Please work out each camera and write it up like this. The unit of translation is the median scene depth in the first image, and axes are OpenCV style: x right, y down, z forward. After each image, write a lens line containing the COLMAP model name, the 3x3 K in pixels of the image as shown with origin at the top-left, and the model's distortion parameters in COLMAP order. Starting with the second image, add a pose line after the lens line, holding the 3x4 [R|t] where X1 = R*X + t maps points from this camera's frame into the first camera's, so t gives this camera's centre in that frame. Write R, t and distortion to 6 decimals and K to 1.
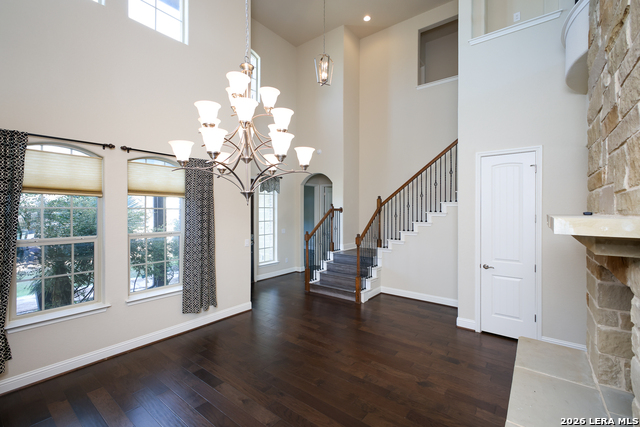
lens RADIAL K [[279.8, 0, 321.6], [0, 279.8, 213.7], [0, 0, 1]] dist [0.004982, 0.000145]
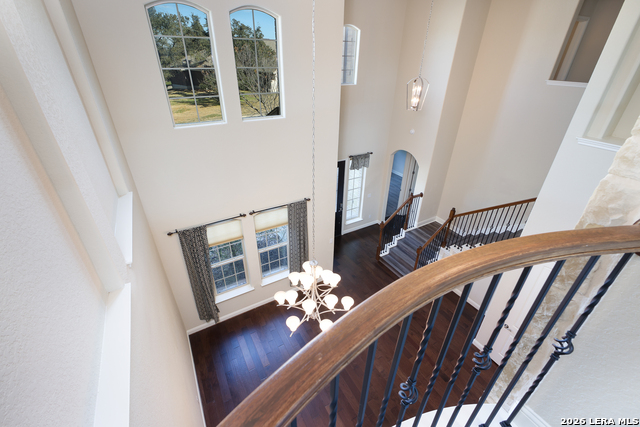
lens RADIAL K [[279.8, 0, 324.0], [0, 279.8, 209.7], [0, 0, 1]] dist [0.004982, 0.000145]
pose [[0.928498, 0.195376, -0.315786, 0.074051], [-0.017127, 0.872025, 0.489162, -0.495758], [0.370943, -0.448777, 0.813019, -0.045813]]
